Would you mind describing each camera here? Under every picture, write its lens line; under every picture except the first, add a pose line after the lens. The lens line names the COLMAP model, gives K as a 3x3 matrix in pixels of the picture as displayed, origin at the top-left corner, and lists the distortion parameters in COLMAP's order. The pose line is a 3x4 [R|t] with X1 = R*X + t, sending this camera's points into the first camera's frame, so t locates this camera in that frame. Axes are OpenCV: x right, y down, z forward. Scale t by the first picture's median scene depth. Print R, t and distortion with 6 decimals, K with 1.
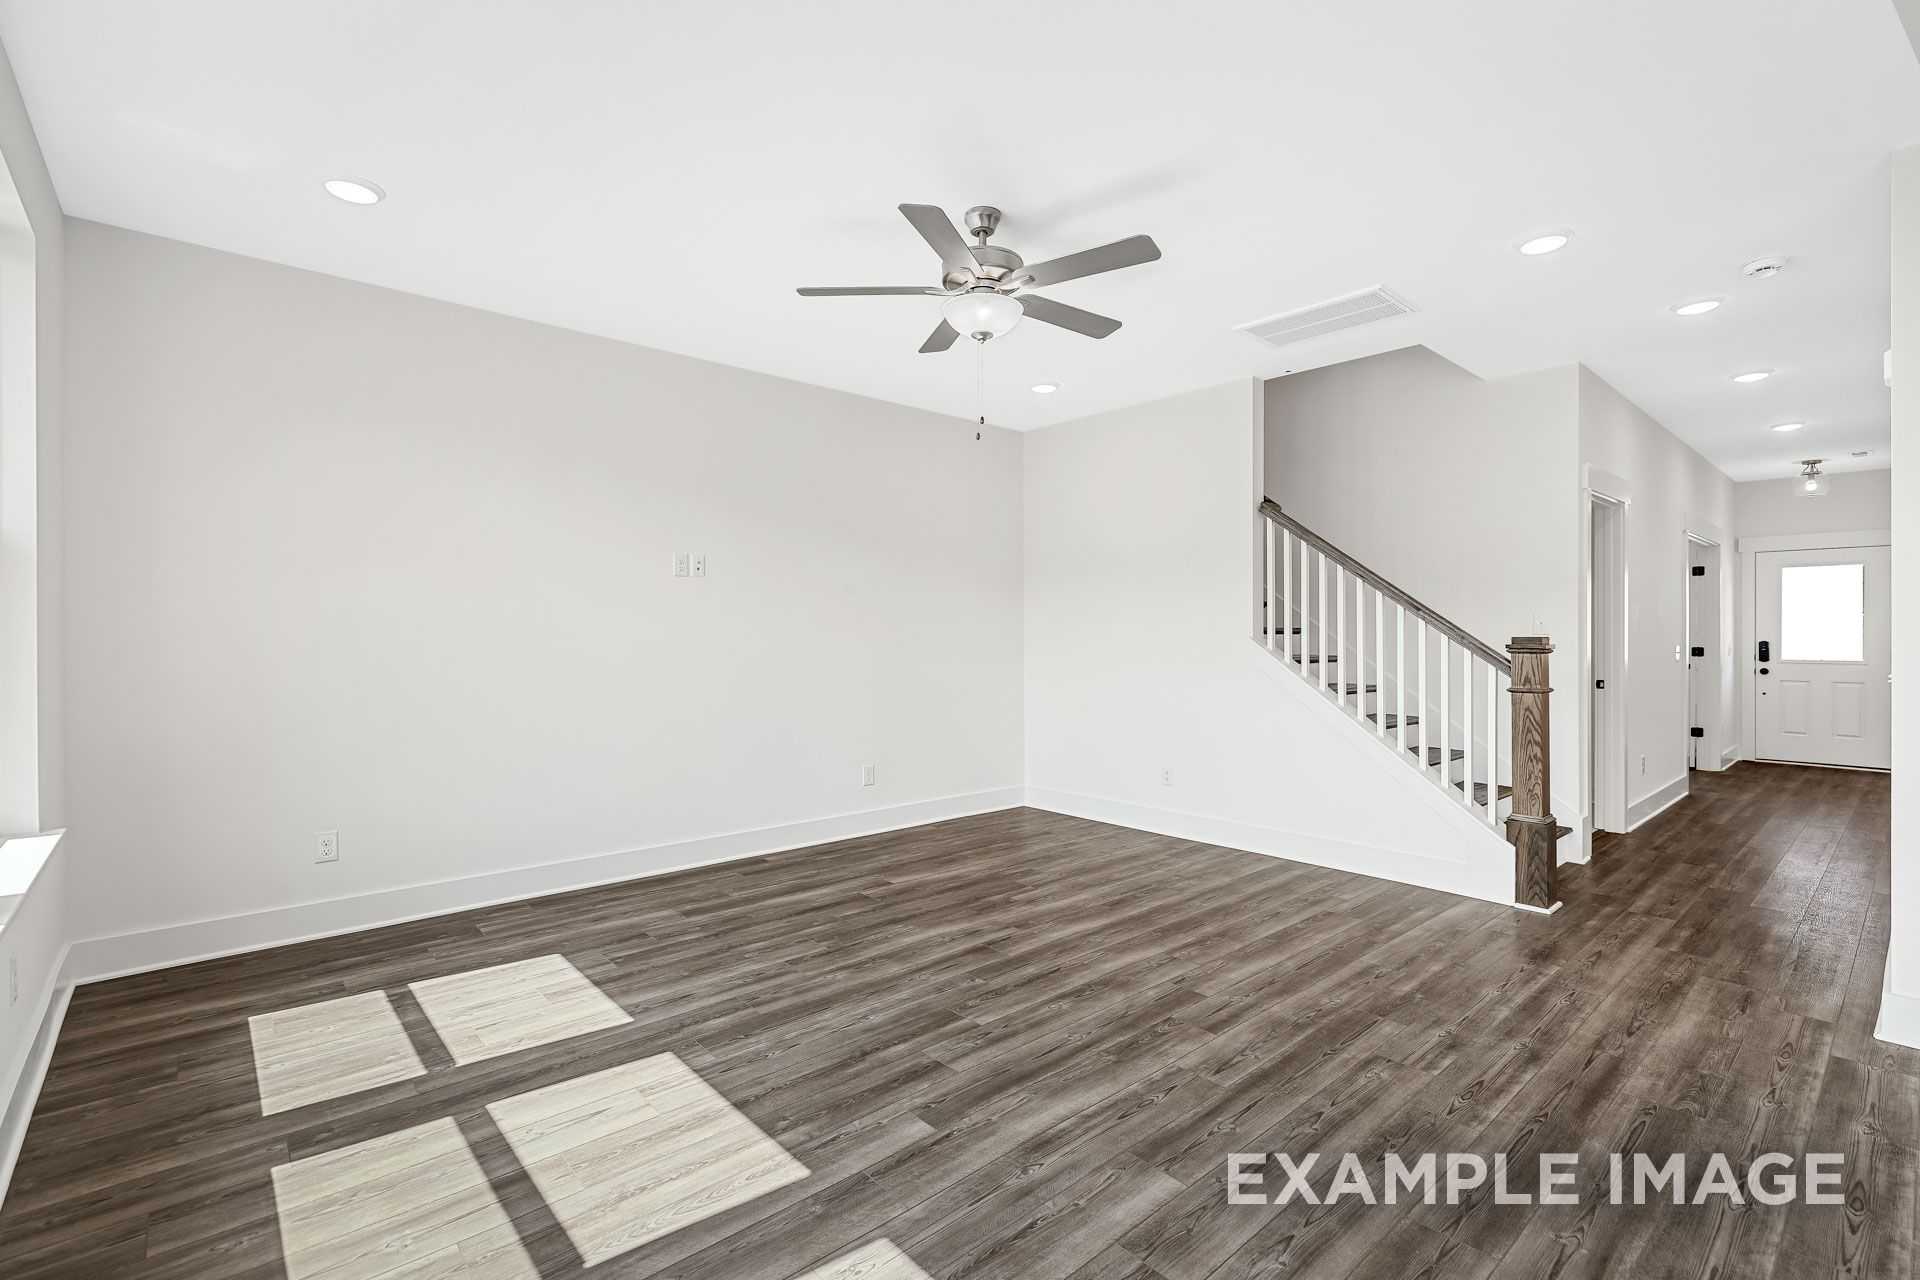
lens RADIAL K [[870.9, 0, 973.8], [0, 870.9, 642.9], [0, 0, 1]] dist [-0.005821, -0.000556]
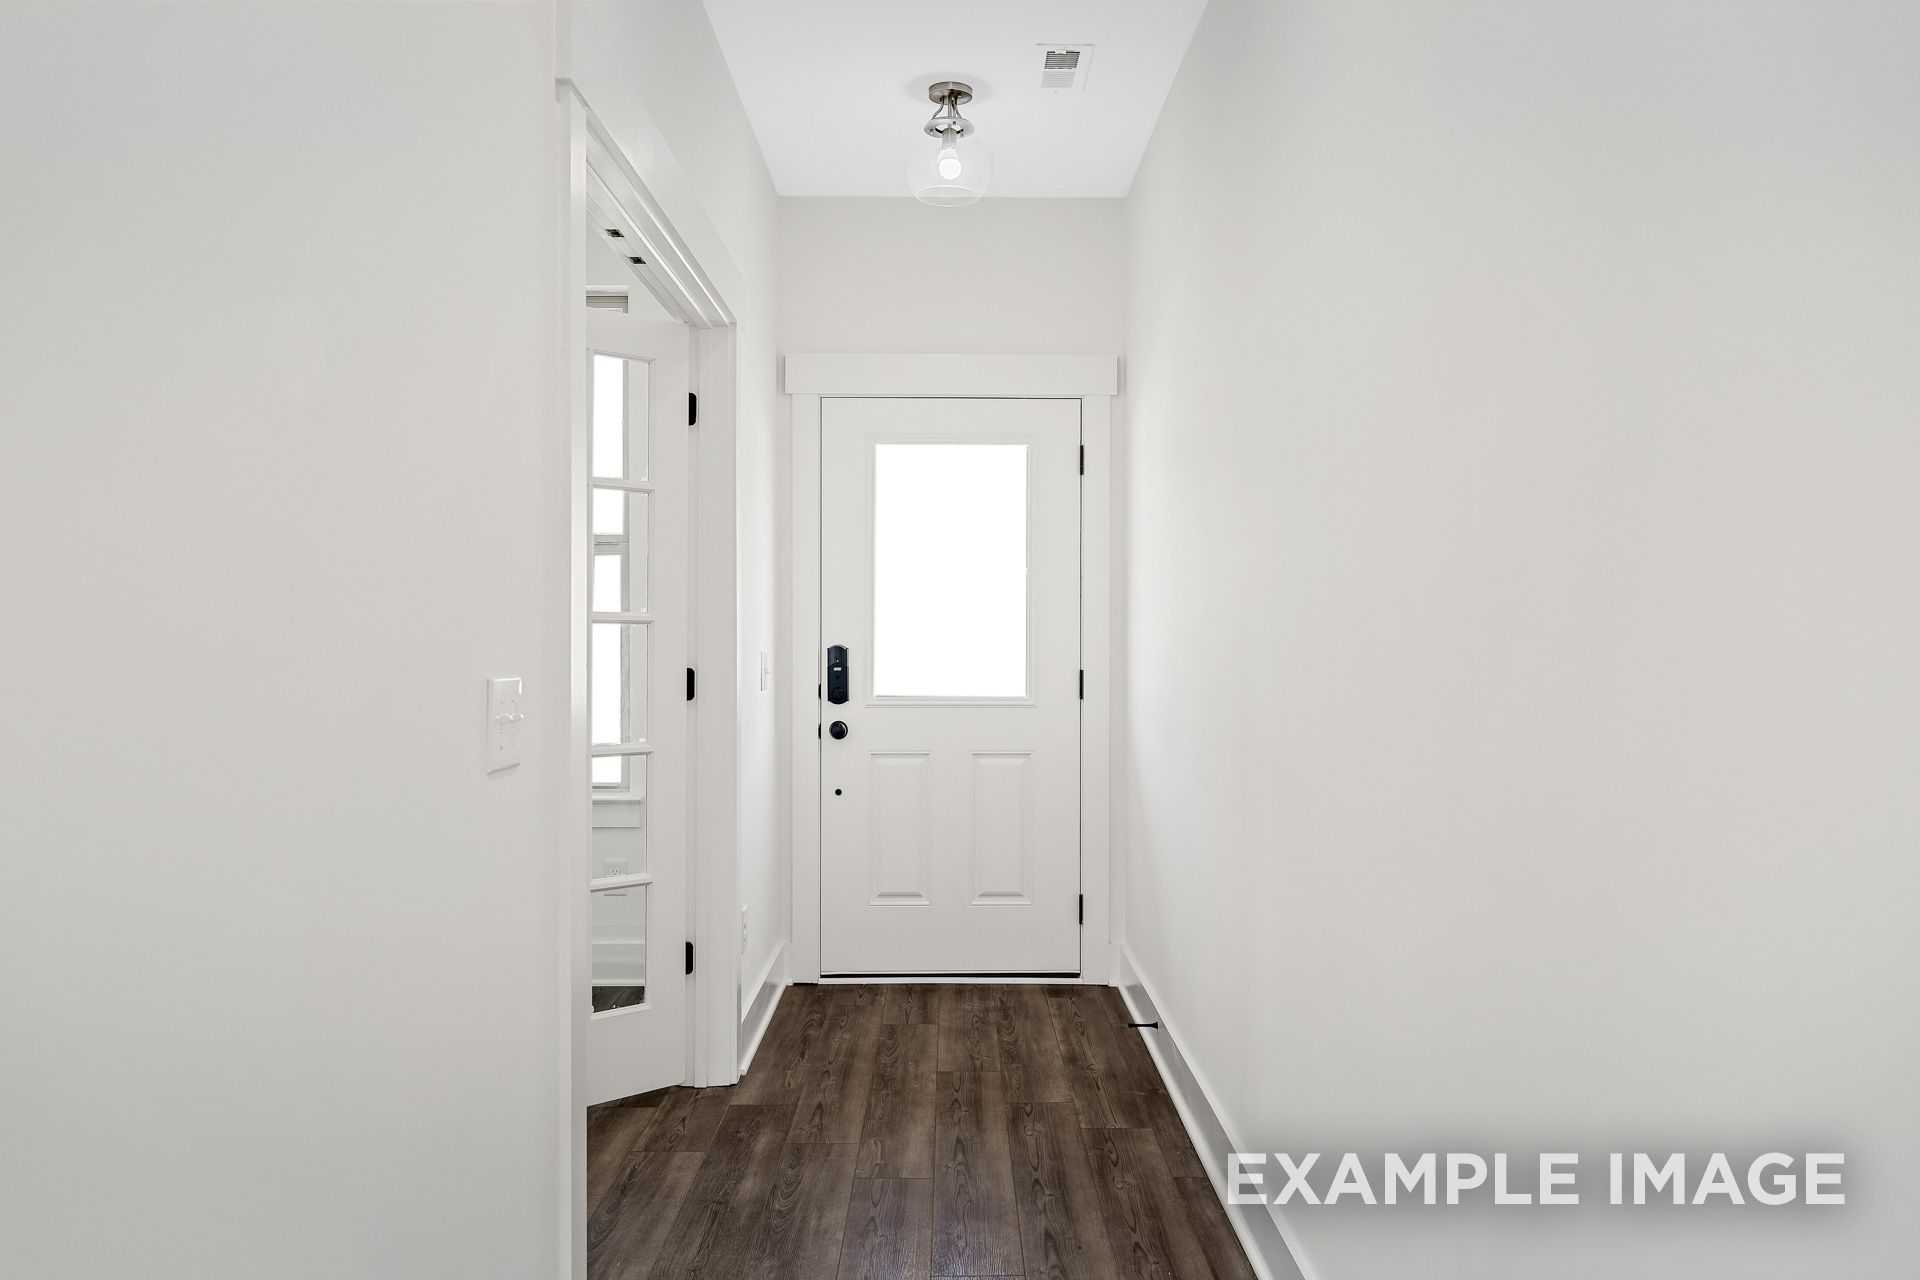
lens RADIAL K [[870.9, 0, 956.9], [0, 870.9, 635.1], [0, 0, 1]] dist [-0.005821, -0.000556]
pose [[0.641321, -0.002397, 0.767269, 0.667191], [0.001484, 0.999997, 0.001883, -0.007705], [-0.767272, -0.000069, 0.641322, 0.731125]]
